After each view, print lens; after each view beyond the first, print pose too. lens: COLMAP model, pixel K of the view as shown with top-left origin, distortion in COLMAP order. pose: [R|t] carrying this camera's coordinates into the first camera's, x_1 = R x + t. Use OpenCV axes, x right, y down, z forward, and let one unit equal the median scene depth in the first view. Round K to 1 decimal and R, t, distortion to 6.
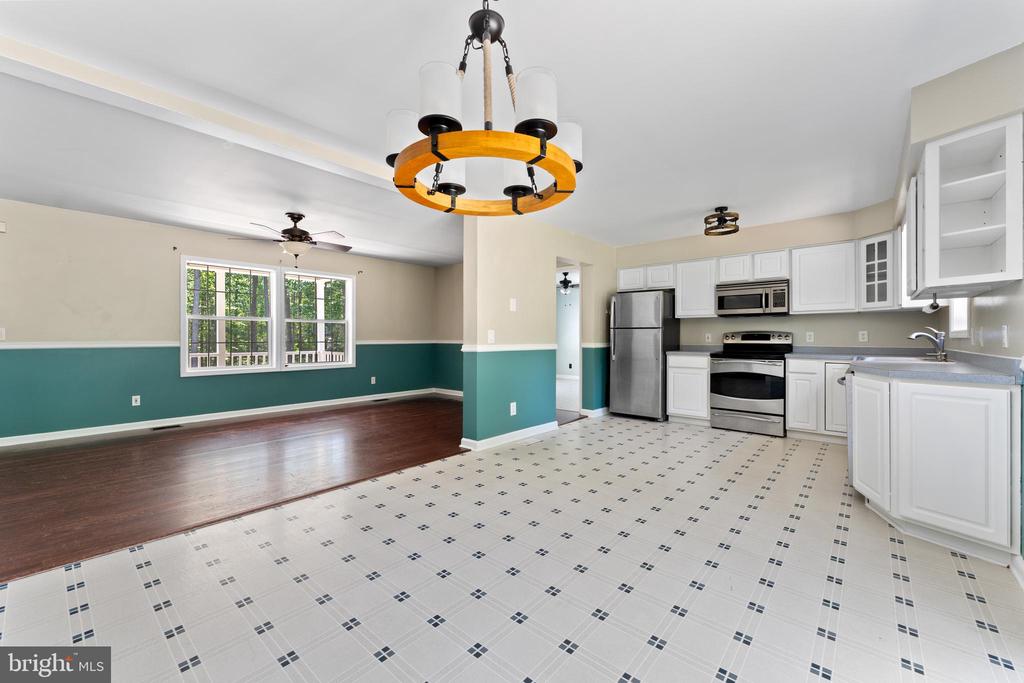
lens RADIAL K [[411.3, 0, 510.2], [0, 411.3, 340.1], [0, 0, 1]] dist [-0.004537, 0.001402]
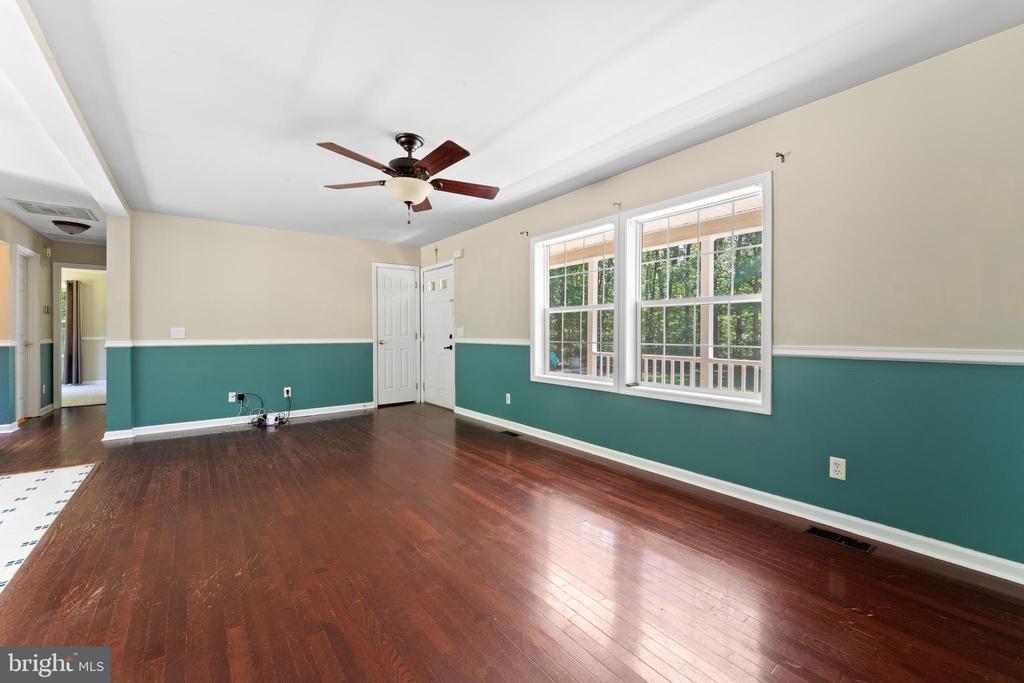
lens RADIAL K [[411.3, 0, 513.2], [0, 411.3, 336.4], [0, 0, 1]] dist [-0.004537, 0.001402]
pose [[-0.191356, 0.006946, -0.981496, 0.053773], [-0.007480, 0.999936, 0.008535, -0.009635], [0.981492, 0.008975, -0.191292, 1.169722]]
